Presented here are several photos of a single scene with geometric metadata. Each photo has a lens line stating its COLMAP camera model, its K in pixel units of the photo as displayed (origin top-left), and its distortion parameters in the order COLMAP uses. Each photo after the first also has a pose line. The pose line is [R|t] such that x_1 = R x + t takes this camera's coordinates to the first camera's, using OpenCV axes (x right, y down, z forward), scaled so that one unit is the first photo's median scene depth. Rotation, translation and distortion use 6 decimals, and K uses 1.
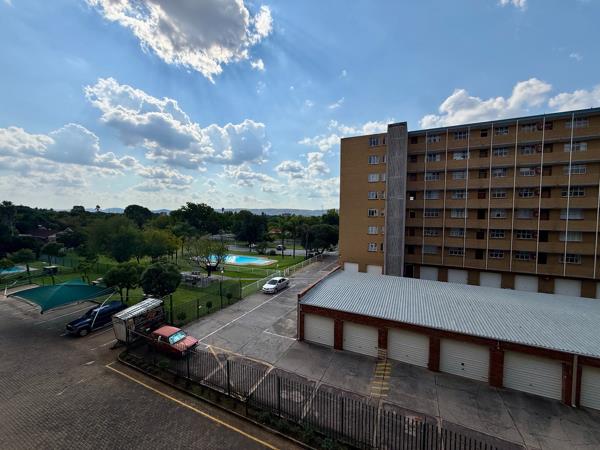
lens RADIAL K [[238.8, 0, 297.4], [0, 238.8, 226.9], [0, 0, 1]] dist [0.000598, -0.000139]
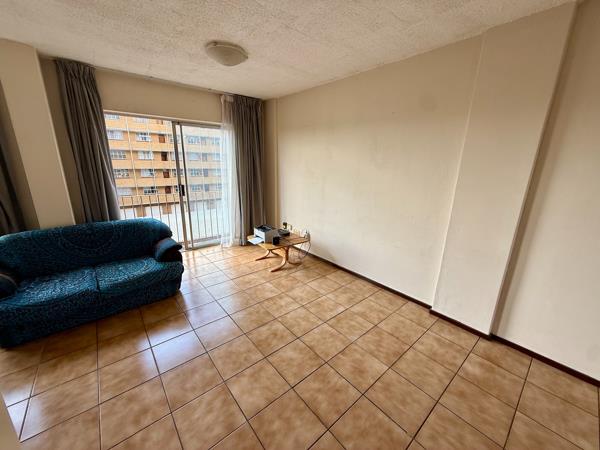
lens RADIAL K [[238.8, 0, 297.8], [0, 238.8, 223.0], [0, 0, 1]] dist [0.000598, -0.000139]
pose [[0.420240, -0.224792, 0.879128, -0.060246], [0.032405, 0.971929, 0.233031, 0.013208], [-0.906834, -0.069441, 0.415728, -0.106752]]
